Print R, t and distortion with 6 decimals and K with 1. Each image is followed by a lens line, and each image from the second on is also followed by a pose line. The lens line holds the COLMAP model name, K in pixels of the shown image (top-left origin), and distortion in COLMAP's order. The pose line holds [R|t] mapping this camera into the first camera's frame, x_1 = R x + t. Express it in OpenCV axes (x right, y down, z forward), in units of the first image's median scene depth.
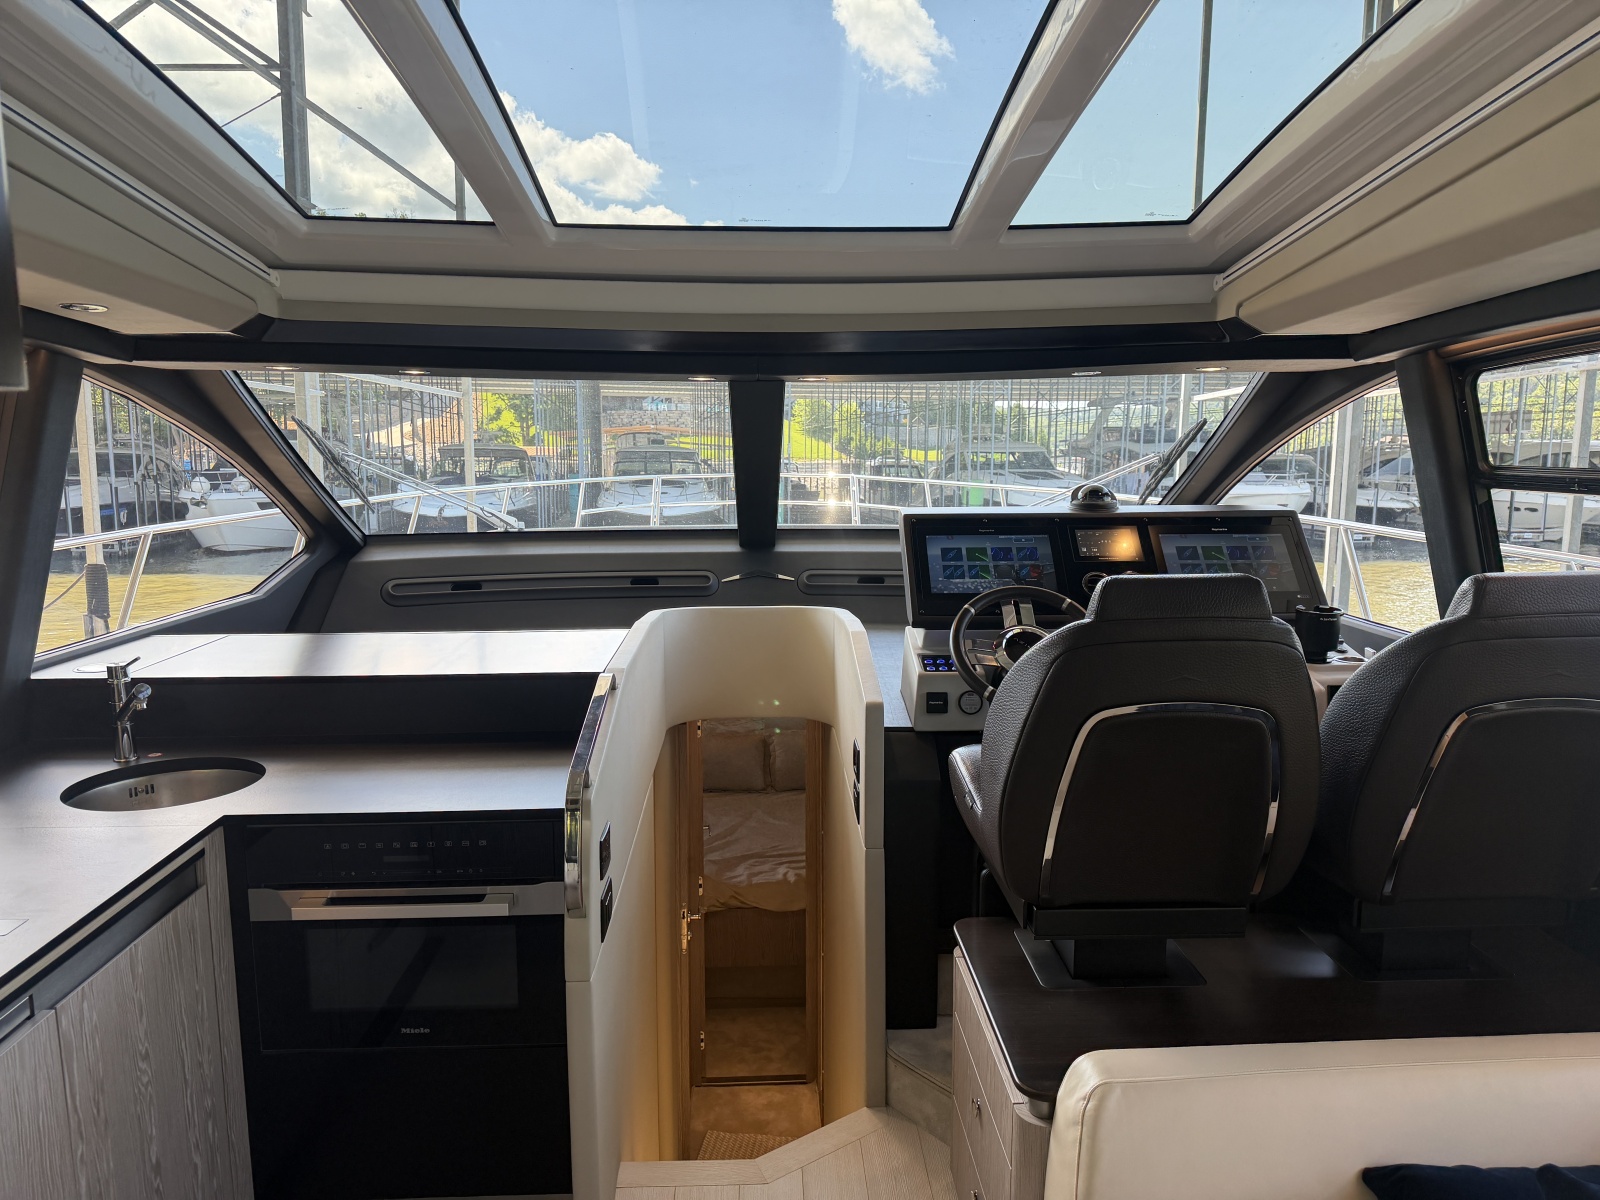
lens RADIAL K [[1131.1, 0, 786.2], [0, 1131.1, 593.4], [0, 0, 1]] dist [0.113007, -0.149508]
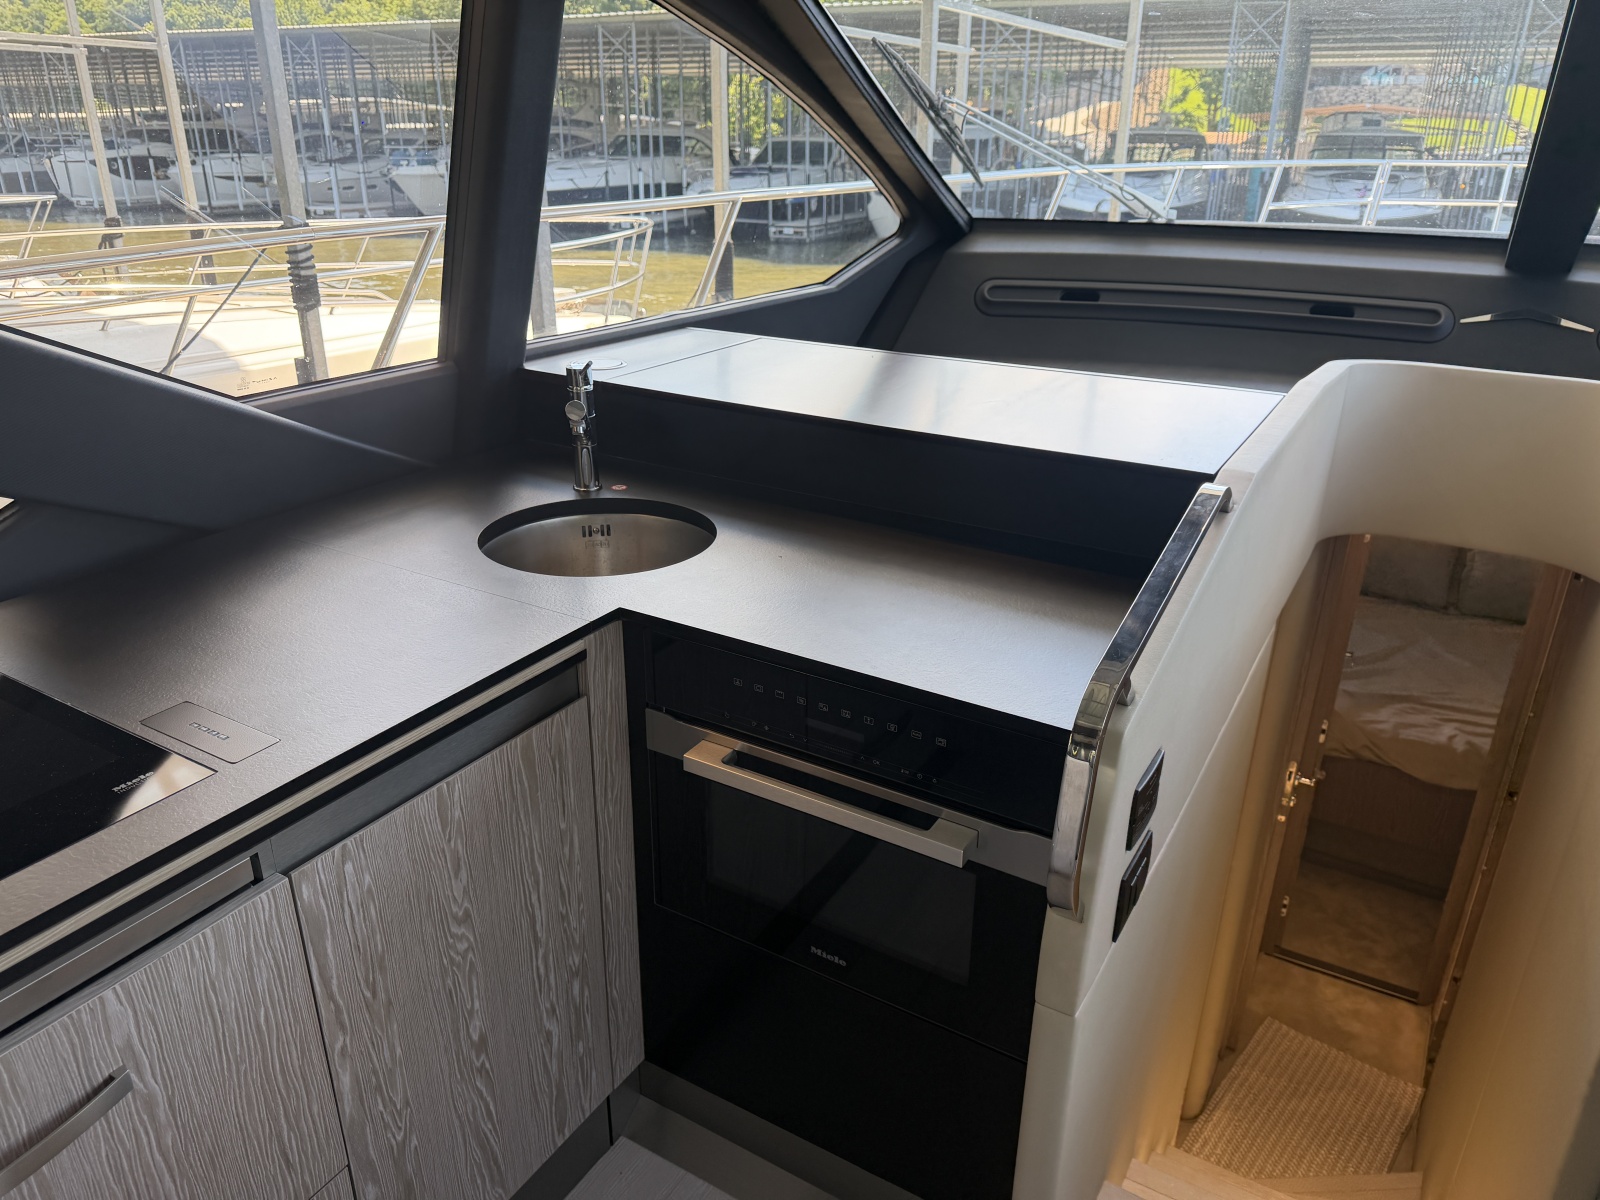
lens RADIAL K [[1119.7, 0, 800.0], [0, 1119.7, 605.5], [0, 0, 1]] dist [0.052002, -0.082672]
pose [[0.845630, 0.223381, -0.484780, -0.044362], [-0.086412, 0.953530, 0.288642, -0.015347], [0.526729, -0.202194, 0.825636, 0.389797]]
